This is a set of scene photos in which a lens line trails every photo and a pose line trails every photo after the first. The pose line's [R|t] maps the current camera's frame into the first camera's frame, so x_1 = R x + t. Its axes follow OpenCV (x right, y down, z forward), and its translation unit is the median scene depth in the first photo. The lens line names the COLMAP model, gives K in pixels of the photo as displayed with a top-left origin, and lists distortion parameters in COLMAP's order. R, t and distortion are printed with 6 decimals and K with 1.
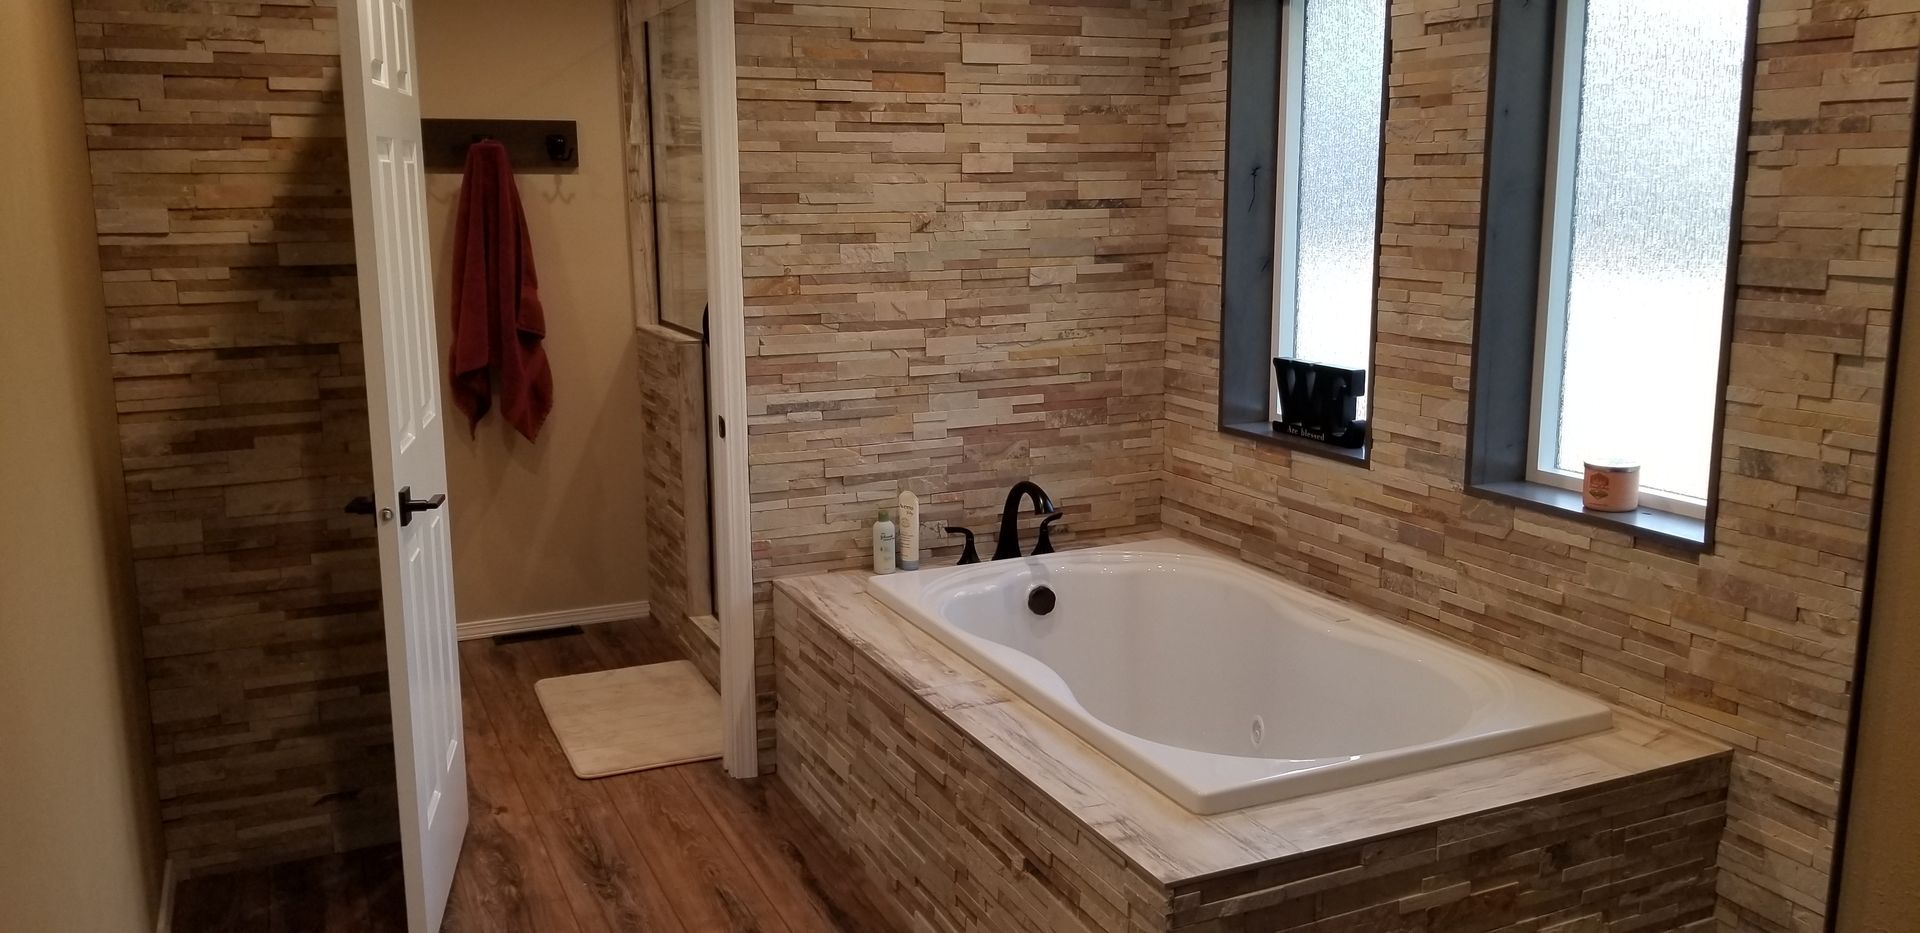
lens RADIAL K [[1480.3, 0, 951.7], [0, 1480.3, 465.6], [0, 0, 1]] dist [0.038525, -0.108796]
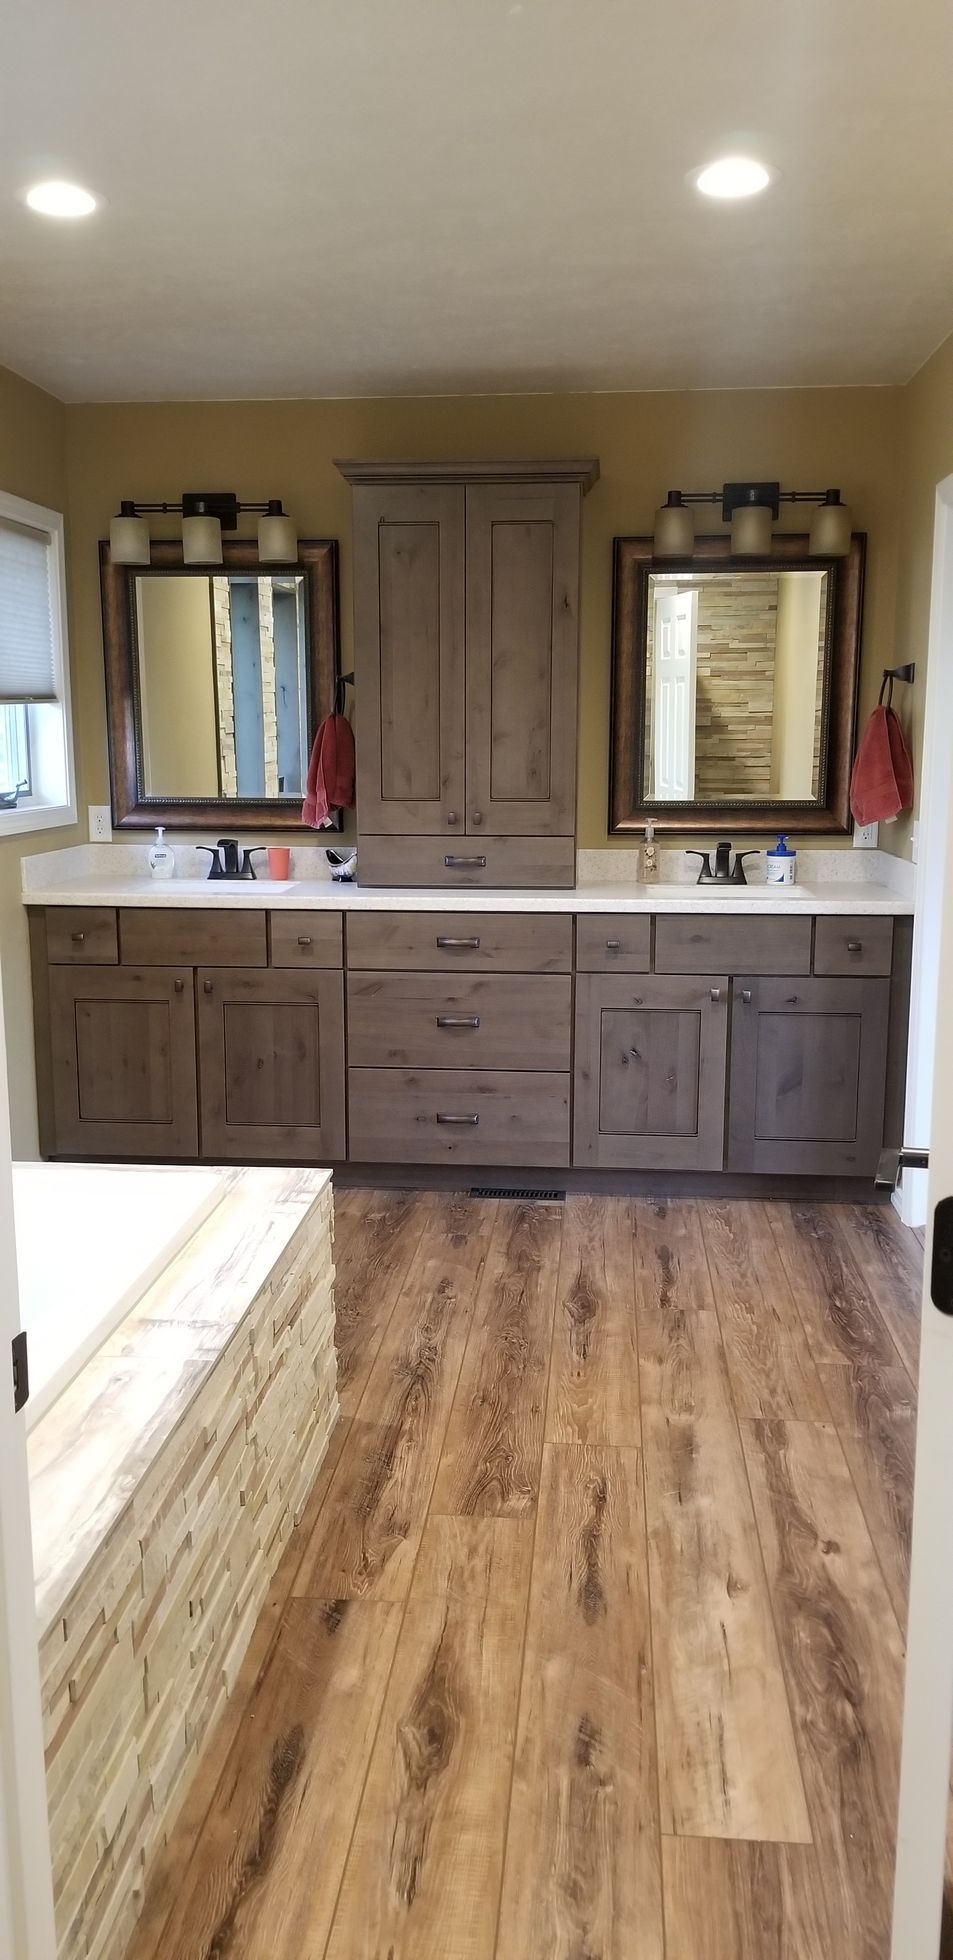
lens RADIAL K [[1511.1, 0, 460.7], [0, 1511.1, 976.4], [0, 0, 1]] dist [0.038525, -0.108796]
pose [[-0.863098, -0.072633, 0.499786, -0.388868], [0.106276, 0.941325, 0.320332, -0.195663], [-0.493728, 0.329593, -0.804737, 1.201328]]
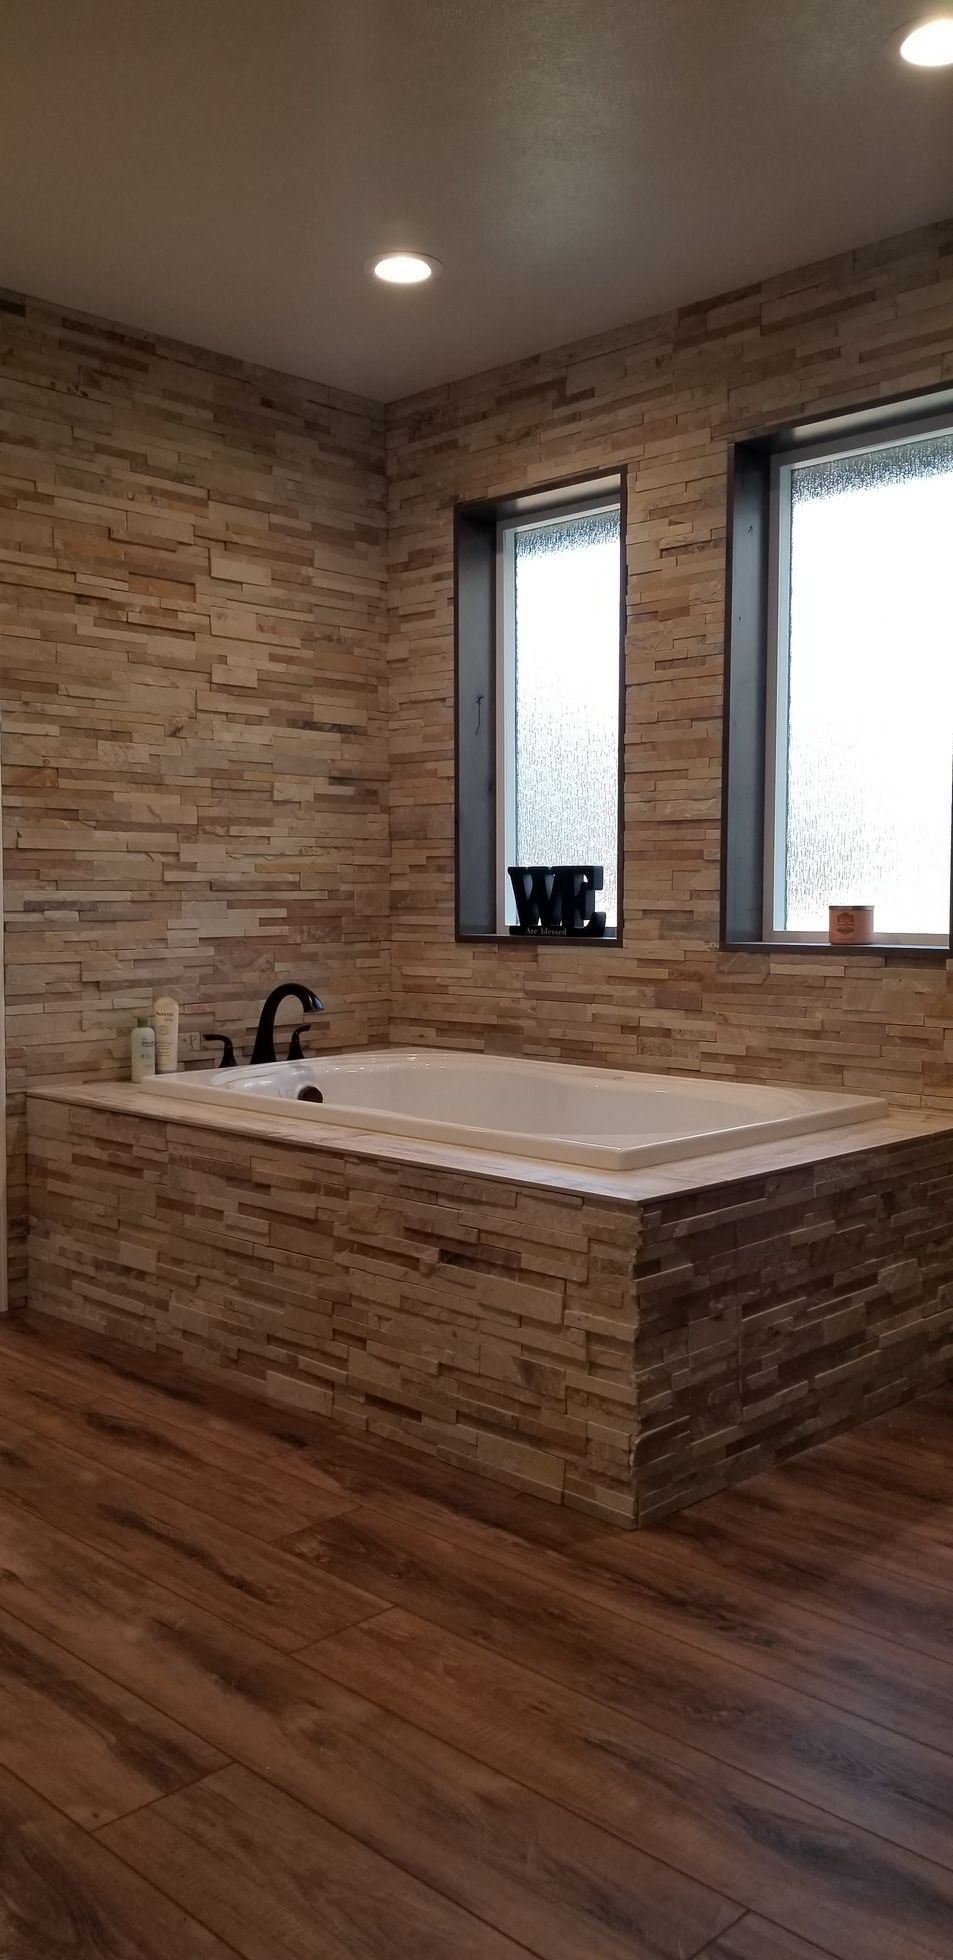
lens RADIAL K [[1511.1, 0, 482.9], [0, 1511.1, 981.9], [0, 0, 1]] dist [0.038525, -0.108796]
pose [[0.930921, -0.010144, 0.365081, -0.213061], [0.057493, 0.991221, -0.119061, 0.147708], [-0.360668, 0.131826, 0.923331, 0.005256]]
